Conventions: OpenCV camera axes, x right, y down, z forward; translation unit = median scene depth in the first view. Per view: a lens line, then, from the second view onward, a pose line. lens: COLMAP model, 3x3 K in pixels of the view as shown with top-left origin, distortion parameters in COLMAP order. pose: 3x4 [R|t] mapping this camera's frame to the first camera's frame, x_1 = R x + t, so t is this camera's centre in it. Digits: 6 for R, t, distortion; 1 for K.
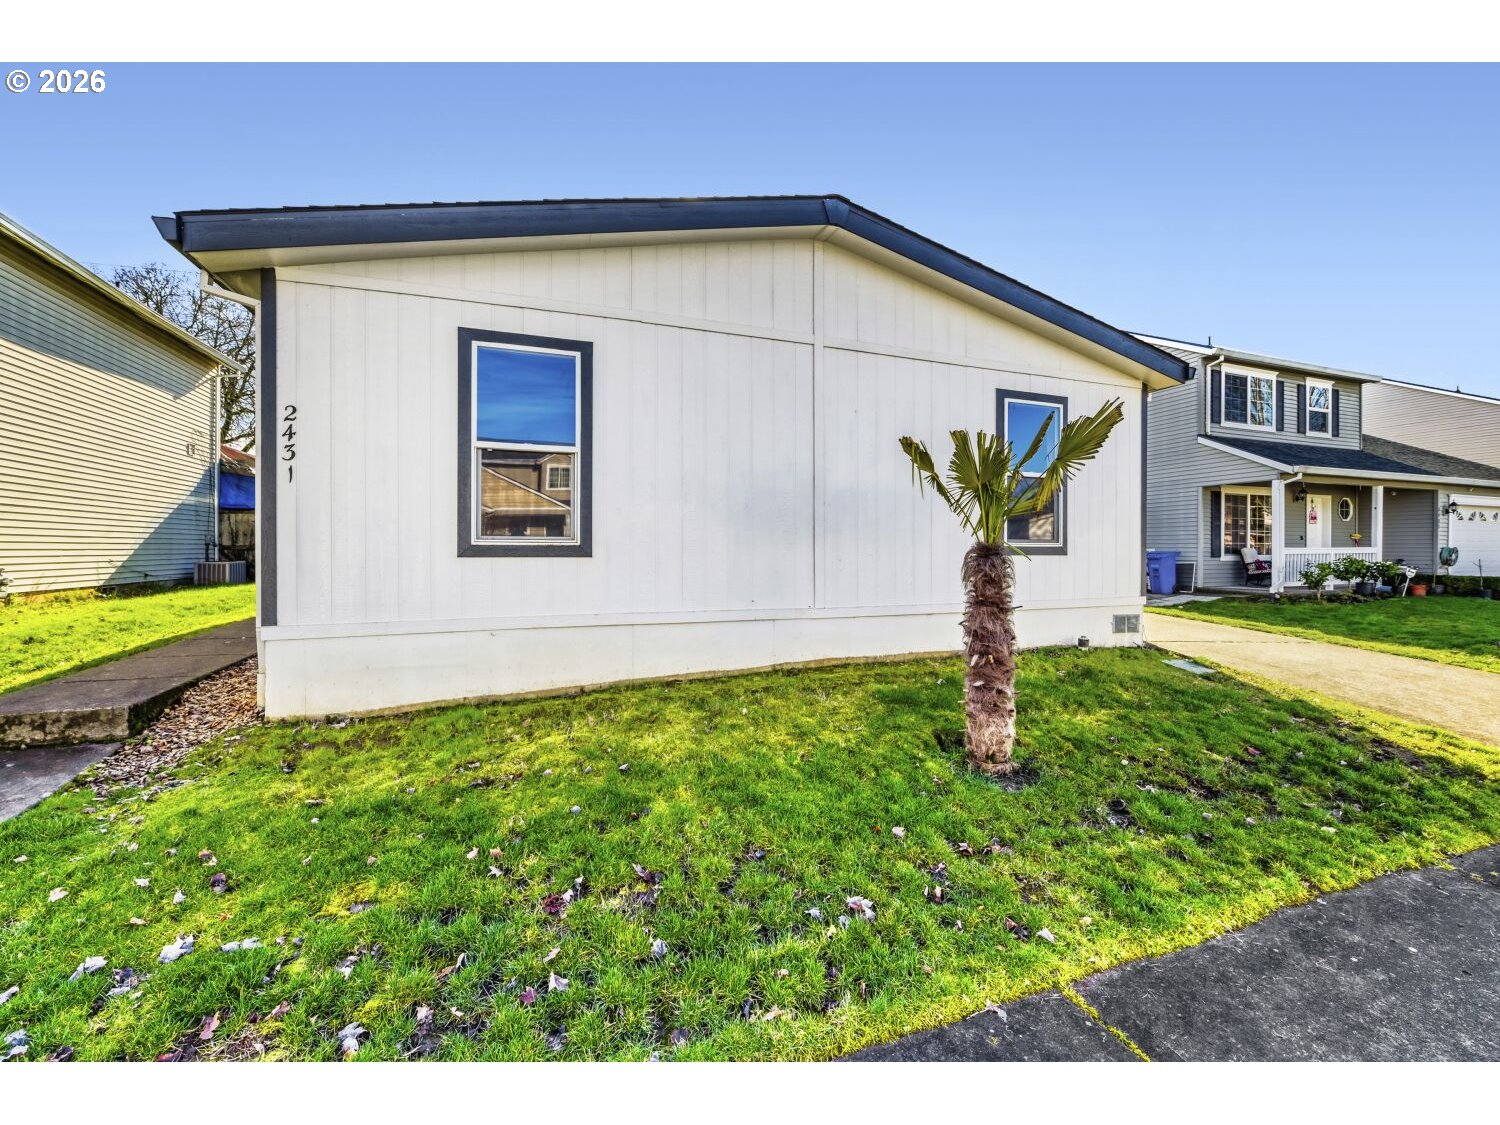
lens RADIAL K [[603.2, 0, 749.0], [0, 603.2, 554.2], [0, 0, 1]] dist [-0.001205, 0.000677]
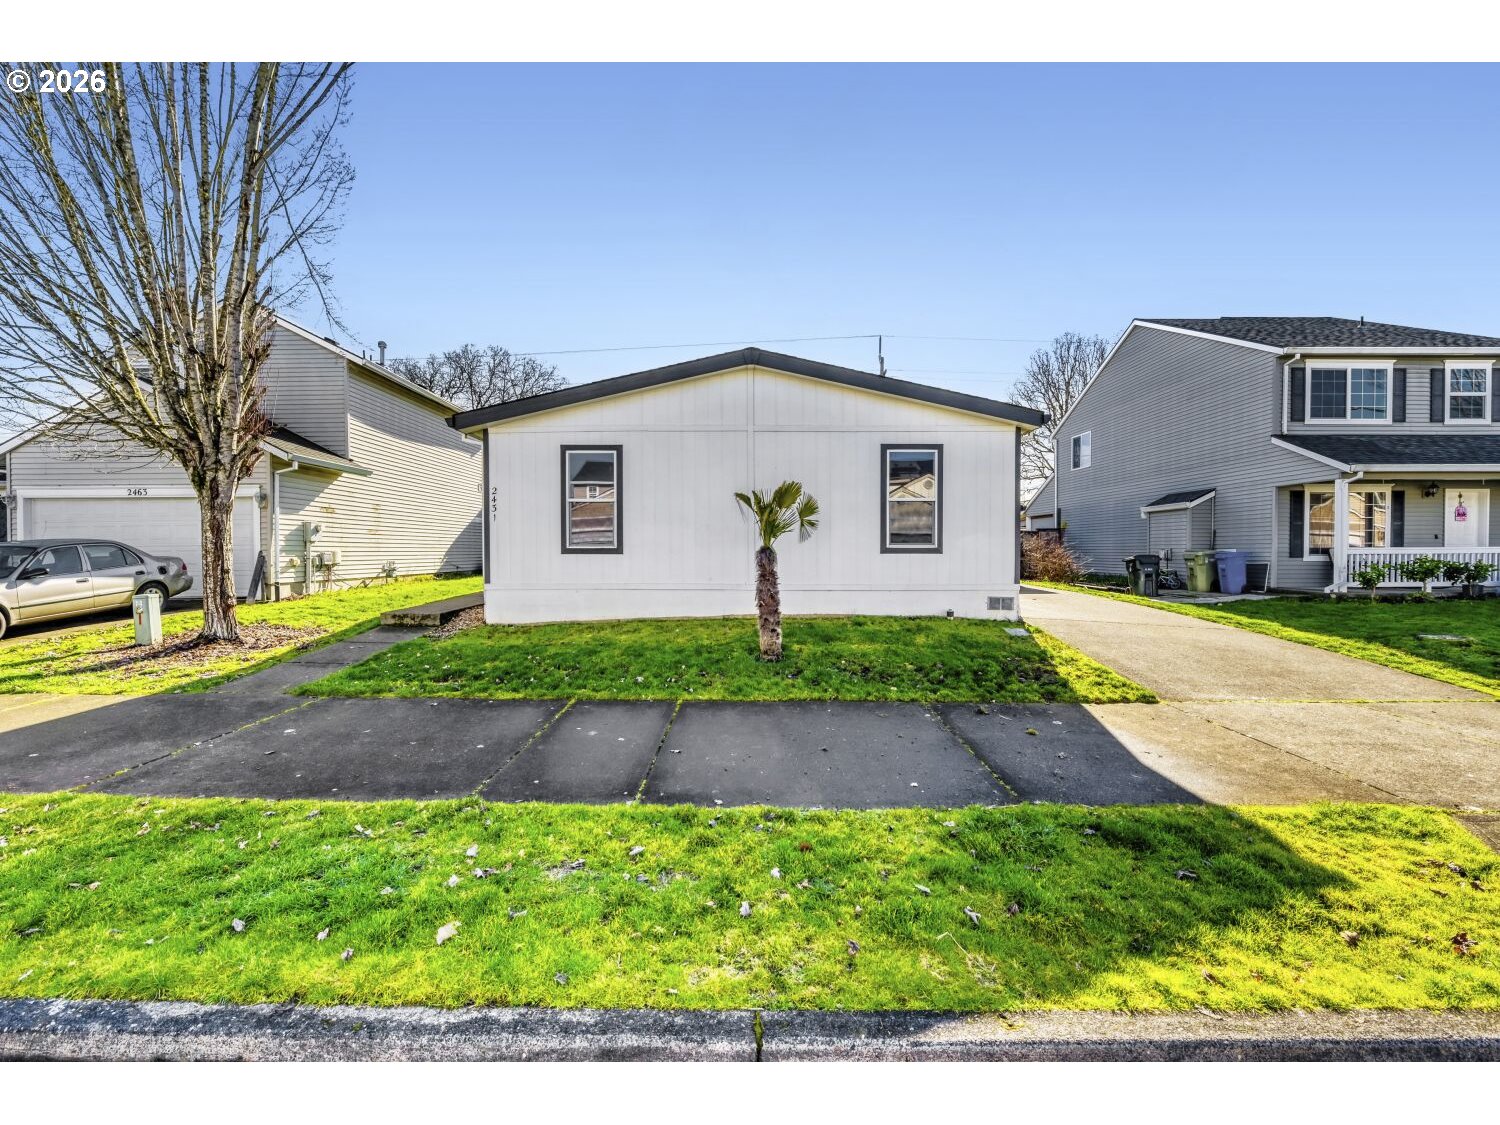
lens RADIAL K [[603.2, 0, 748.9], [0, 603.2, 561.8], [0, 0, 1]] dist [-0.001205, 0.000677]
pose [[0.939962, 0.004403, -0.341252, 0.469161], [-0.000932, 0.999946, 0.010337, 0.005473], [0.341279, -0.009398, 0.939915, -0.415543]]
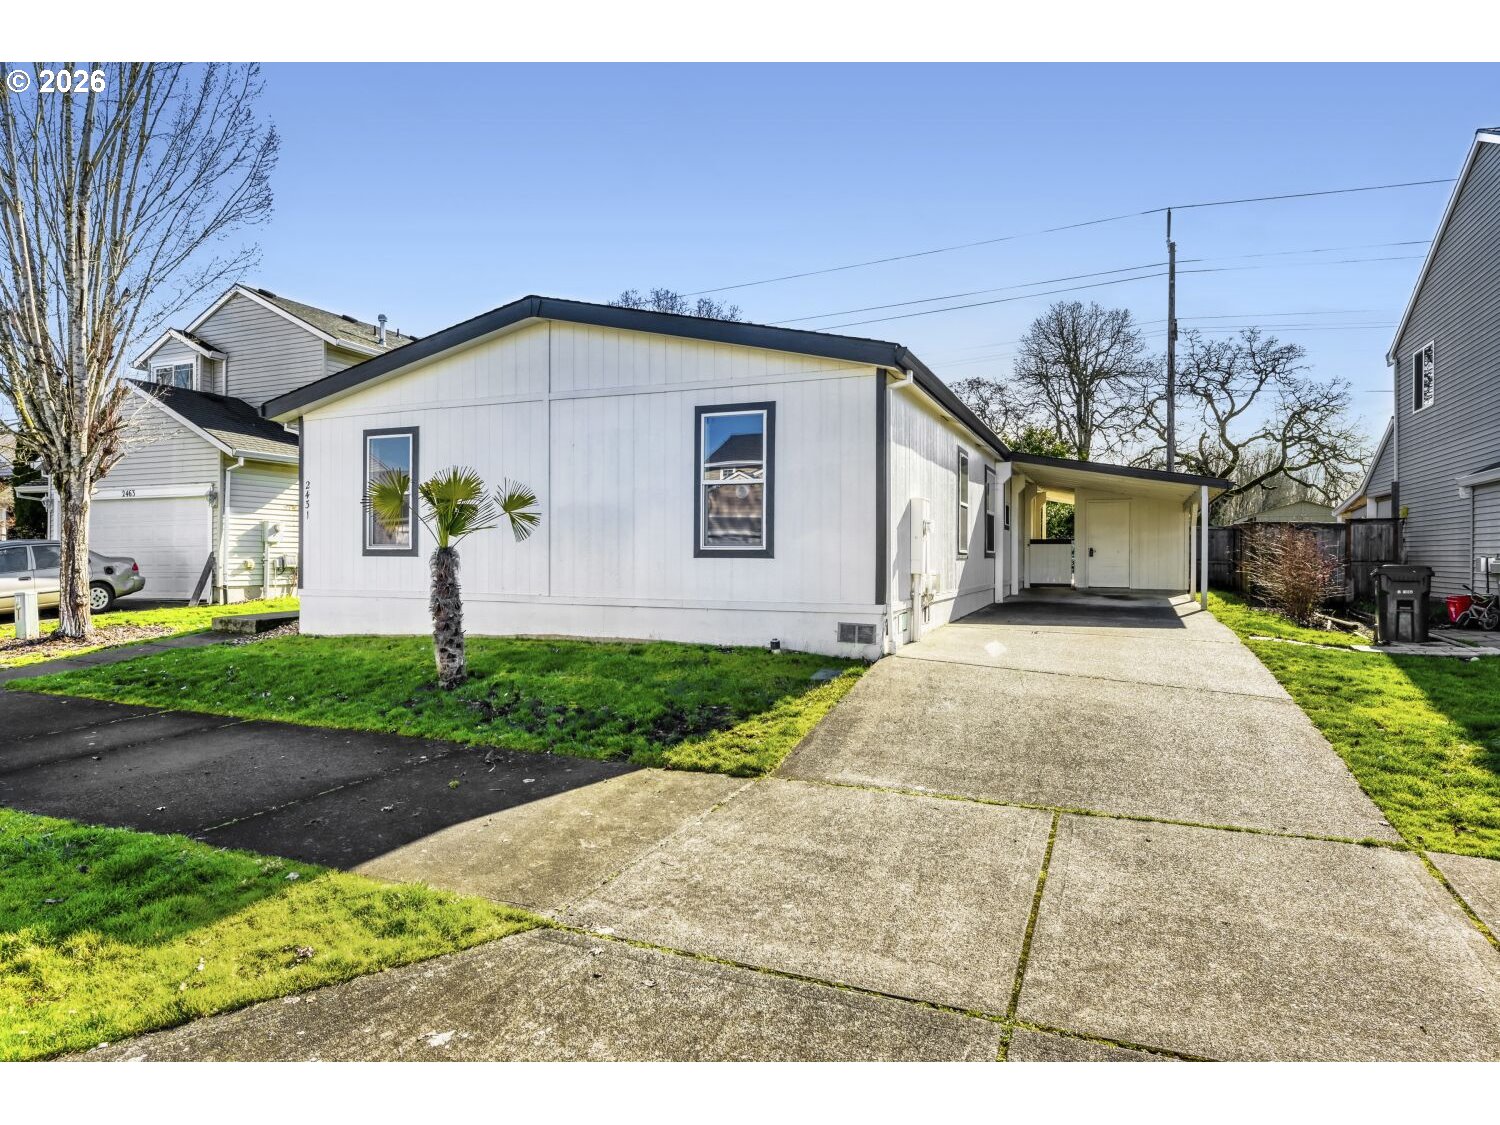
lens RADIAL K [[889.0, 0, 748.4], [0, 889.0, 556.2], [0, 0, 1]] dist [0.021945, -0.000123]
pose [[0.726075, 0.002757, -0.687610, 1.217346], [-0.008653, 0.999949, -0.005127, 0.005027], [0.687562, 0.009672, 0.726062, -0.085360]]
